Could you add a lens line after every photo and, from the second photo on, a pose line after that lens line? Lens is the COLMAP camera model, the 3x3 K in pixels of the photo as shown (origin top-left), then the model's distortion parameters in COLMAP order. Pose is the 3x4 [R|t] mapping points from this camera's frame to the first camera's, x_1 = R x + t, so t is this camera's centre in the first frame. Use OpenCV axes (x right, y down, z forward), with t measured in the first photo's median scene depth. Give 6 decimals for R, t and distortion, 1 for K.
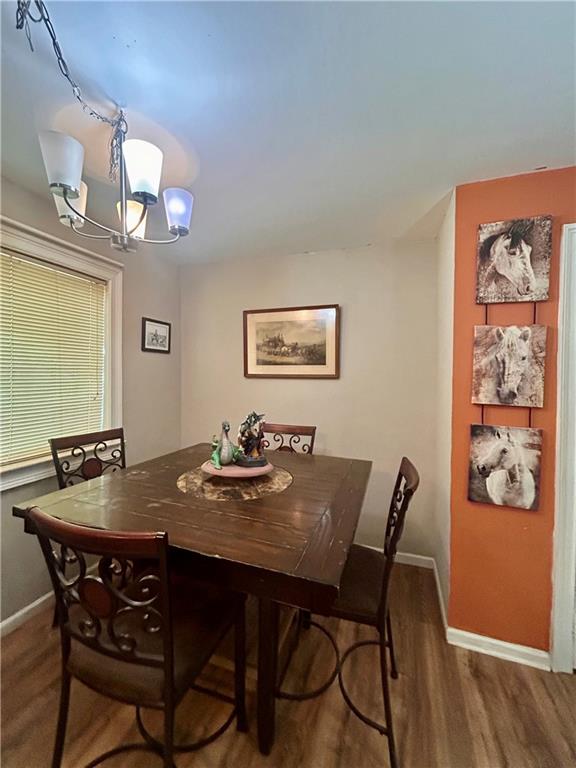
lens RADIAL K [[307.9, 0, 288.0], [0, 307.9, 384.0], [0, 0, 1]] dist [0.001476, 0.000230]
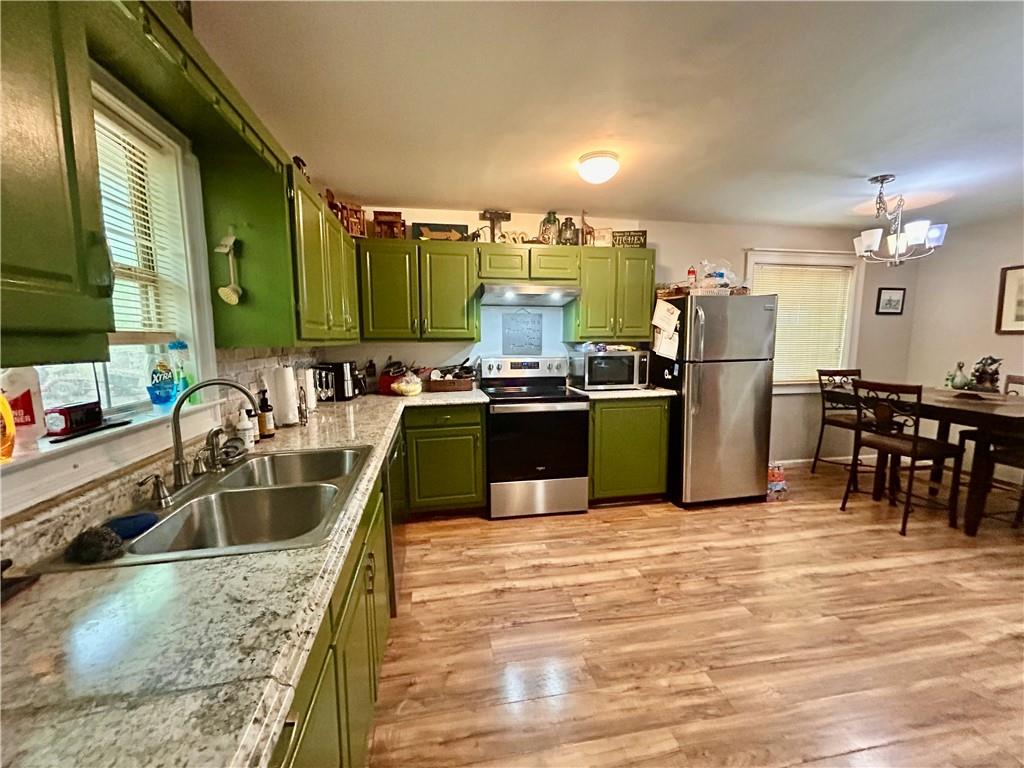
lens RADIAL K [[410.5, 0, 512.0], [0, 410.5, 384.0], [0, 0, 1]] dist [0.001476, 0.000230]
pose [[0.492891, 0.087145, -0.865716, 0.441656], [-0.019672, 0.995833, 0.089043, 0.091173], [0.869868, -0.026858, 0.492552, -1.800362]]
